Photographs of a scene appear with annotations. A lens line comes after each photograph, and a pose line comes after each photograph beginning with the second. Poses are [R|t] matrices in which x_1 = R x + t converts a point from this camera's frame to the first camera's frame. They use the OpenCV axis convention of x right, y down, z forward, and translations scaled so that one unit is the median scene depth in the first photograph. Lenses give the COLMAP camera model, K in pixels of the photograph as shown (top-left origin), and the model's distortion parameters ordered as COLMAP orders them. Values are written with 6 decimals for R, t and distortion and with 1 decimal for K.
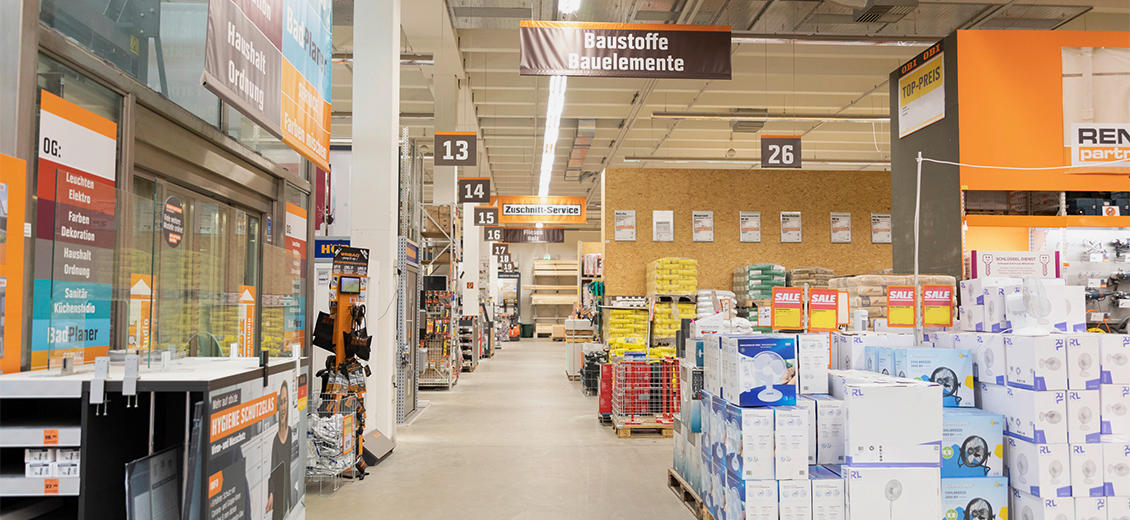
lens RADIAL K [[756.1, 0, 565.0], [0, 756.1, 260.0], [0, 0, 1]] dist [0.002894, 0.000926]
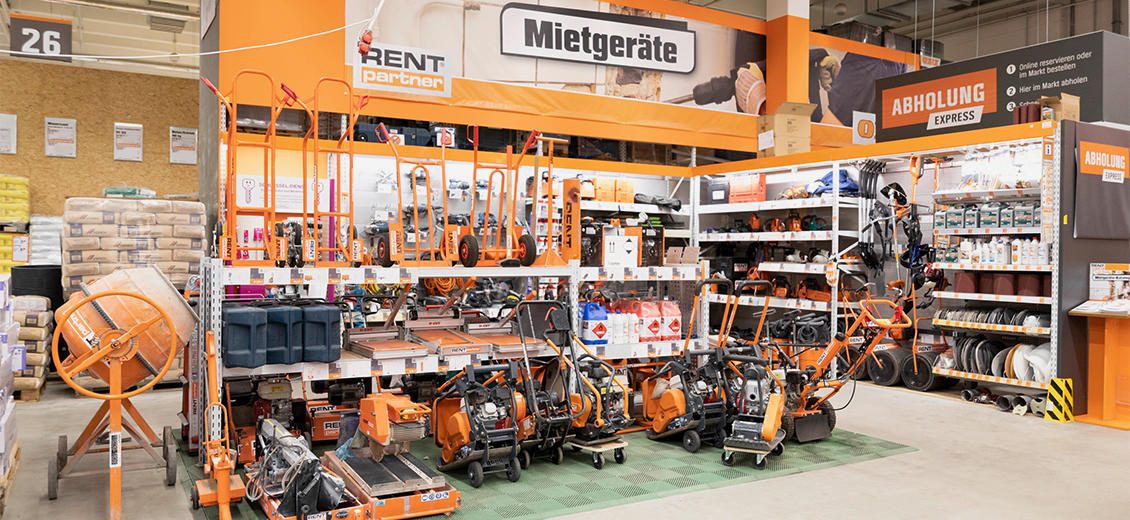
lens RADIAL K [[764.9, 0, 565.0], [0, 764.9, 260.0], [0, 0, 1]] dist [0.002537, 0.003187]
pose [[0.893540, -0.002403, 0.448977, 0.410877], [-0.036550, 0.996277, 0.078072, 0.002732], [-0.447493, -0.086171, 0.890126, 0.034486]]
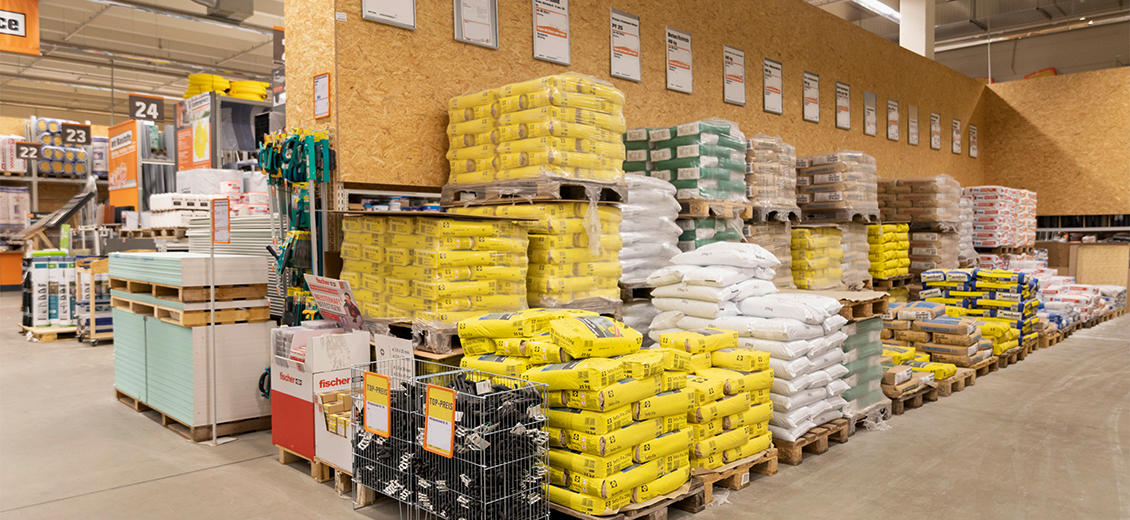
lens RADIAL K [[756.1, 0, 565.0], [0, 756.1, 260.0], [0, 0, 1]] dist [0.002894, 0.000926]
pose [[0.737506, -0.025787, 0.674848, -0.133620], [-0.042577, 0.995508, 0.084569, 0.067601], [-0.673997, -0.091103, 0.733095, 0.938874]]
